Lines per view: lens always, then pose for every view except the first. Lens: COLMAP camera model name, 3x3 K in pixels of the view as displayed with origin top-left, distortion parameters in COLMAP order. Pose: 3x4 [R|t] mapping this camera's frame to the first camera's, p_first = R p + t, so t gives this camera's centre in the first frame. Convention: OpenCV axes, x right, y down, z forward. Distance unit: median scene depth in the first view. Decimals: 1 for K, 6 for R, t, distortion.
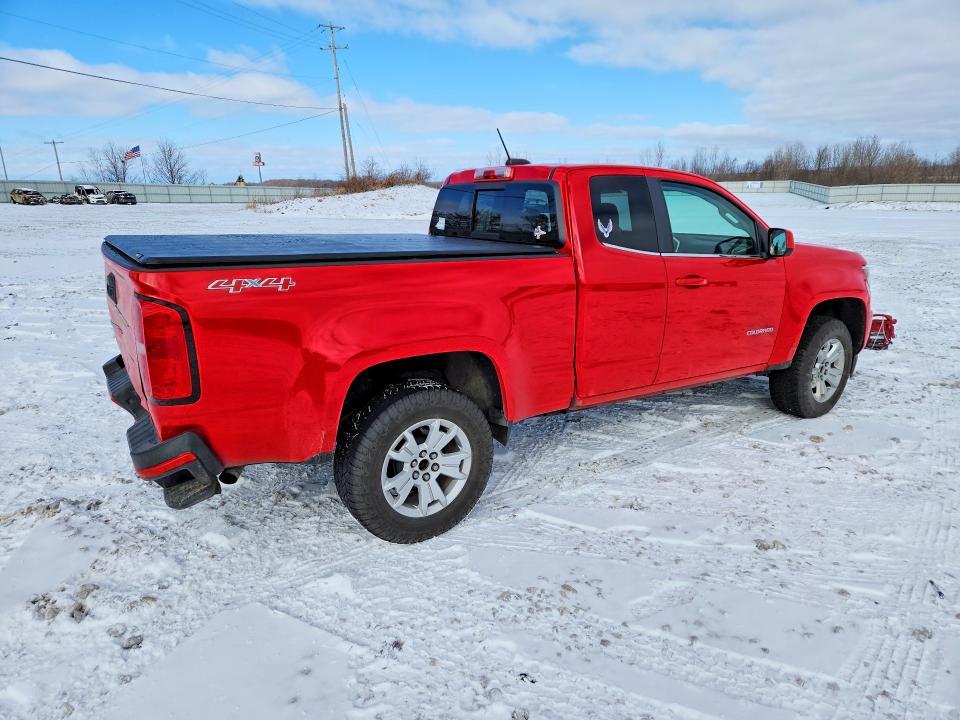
lens RADIAL K [[652.7, 0, 480.0], [0, 652.7, 360.0], [0, 0, 1]] dist [0.057996, -0.048805]
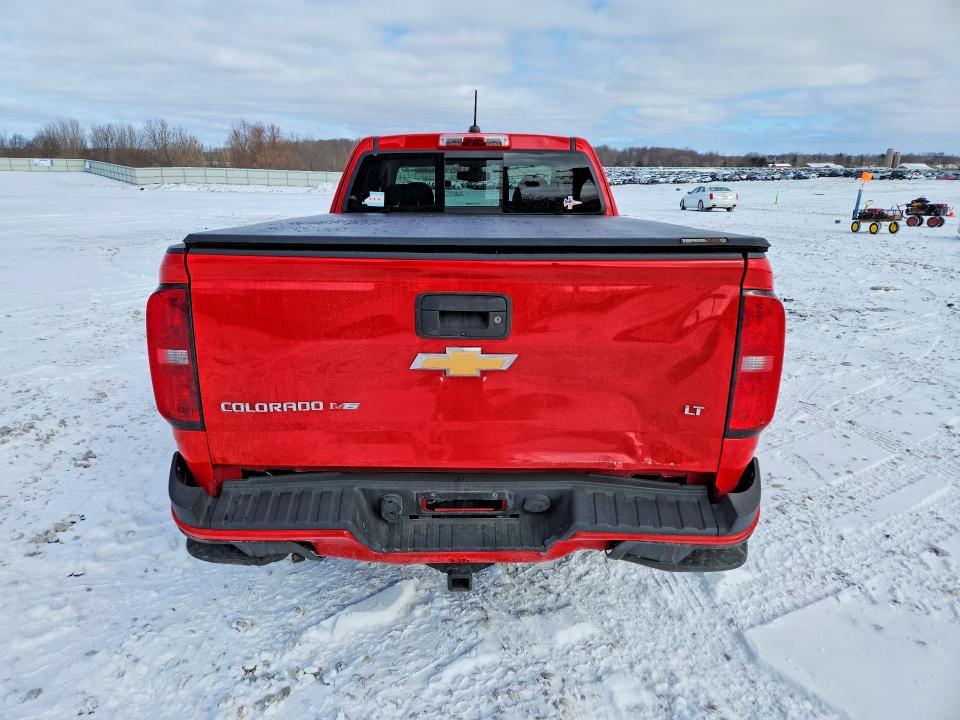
lens RADIAL K [[651.5, 0, 451.4], [0, 651.5, 357.1], [0, 0, 1]] dist [0.060979, -0.049132]
pose [[0.535638, -0.211669, 0.817489, -0.679488], [0.194092, 0.973017, 0.124765, -0.095237], [-0.821840, 0.091839, 0.562268, 0.460676]]
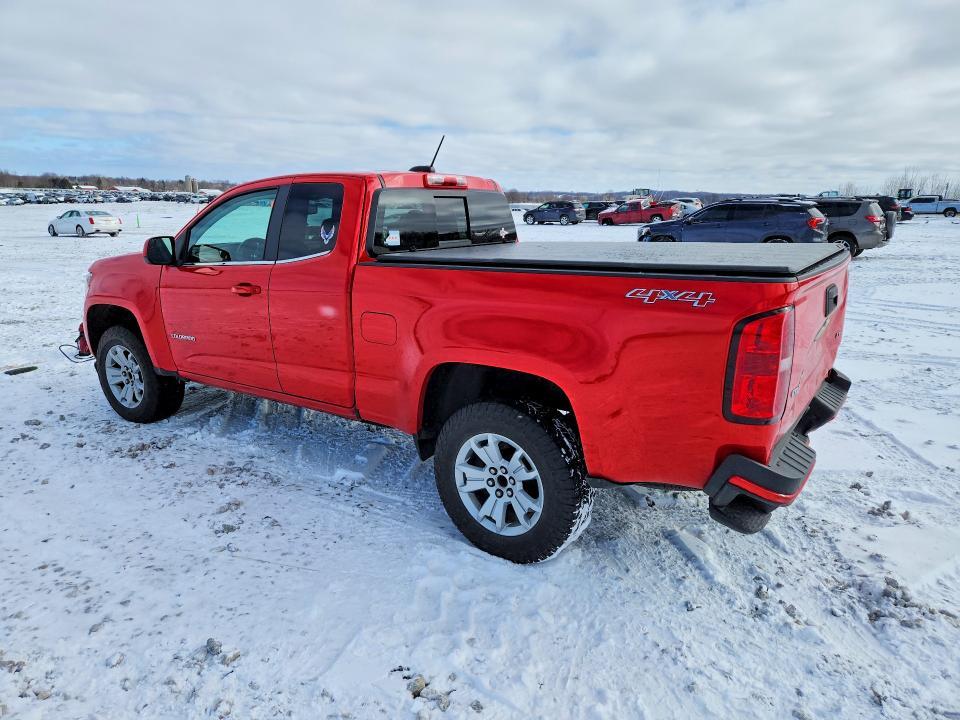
lens RADIAL K [[652.7, 0, 480.0], [0, 652.7, 360.0], [0, 0, 1]] dist [0.057996, -0.048805]
pose [[-0.424397, -0.203292, 0.882360, -0.787148], [0.214767, 0.924064, 0.316198, -0.286595], [-0.879638, 0.323695, -0.348510, 1.181517]]
